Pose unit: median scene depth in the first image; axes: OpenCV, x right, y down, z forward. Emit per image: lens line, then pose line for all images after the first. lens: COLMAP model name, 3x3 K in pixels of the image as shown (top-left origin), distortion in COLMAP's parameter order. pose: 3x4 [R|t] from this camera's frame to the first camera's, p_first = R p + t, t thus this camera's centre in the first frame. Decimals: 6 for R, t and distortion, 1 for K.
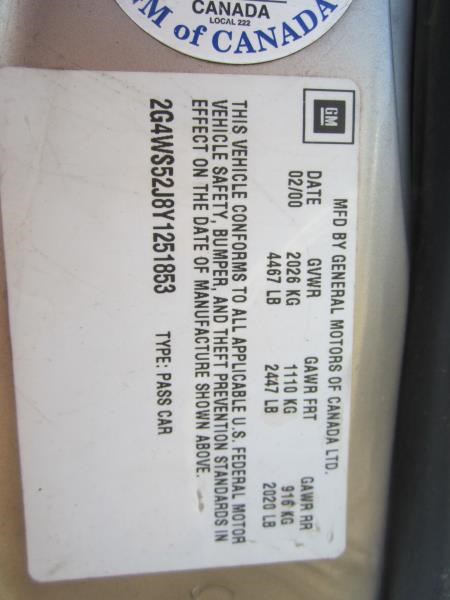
lens RADIAL K [[496.2, 0, 224.5], [0, 496.2, 300.1], [0, 0, 1]] dist [-0.043466, 0.009941]
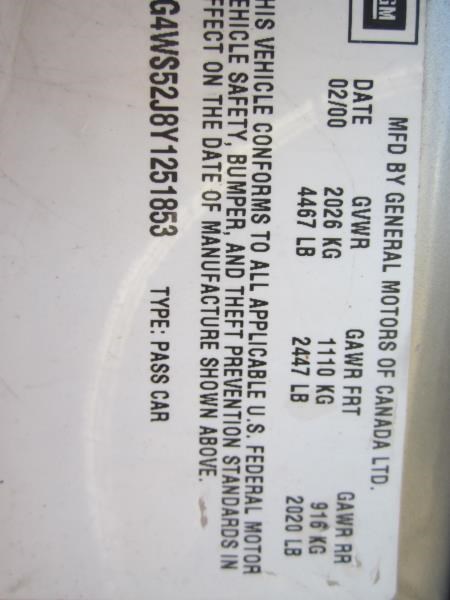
lens RADIAL K [[496.2, 0, 225.6], [0, 496.2, 300.1], [0, 0, 1]] dist [-0.043466, 0.009941]
pose [[0.993246, 0.030869, -0.111850, 0.064496], [-0.035724, 0.998493, -0.041667, 0.111549], [0.110395, 0.045381, 0.992851, 0.237276]]
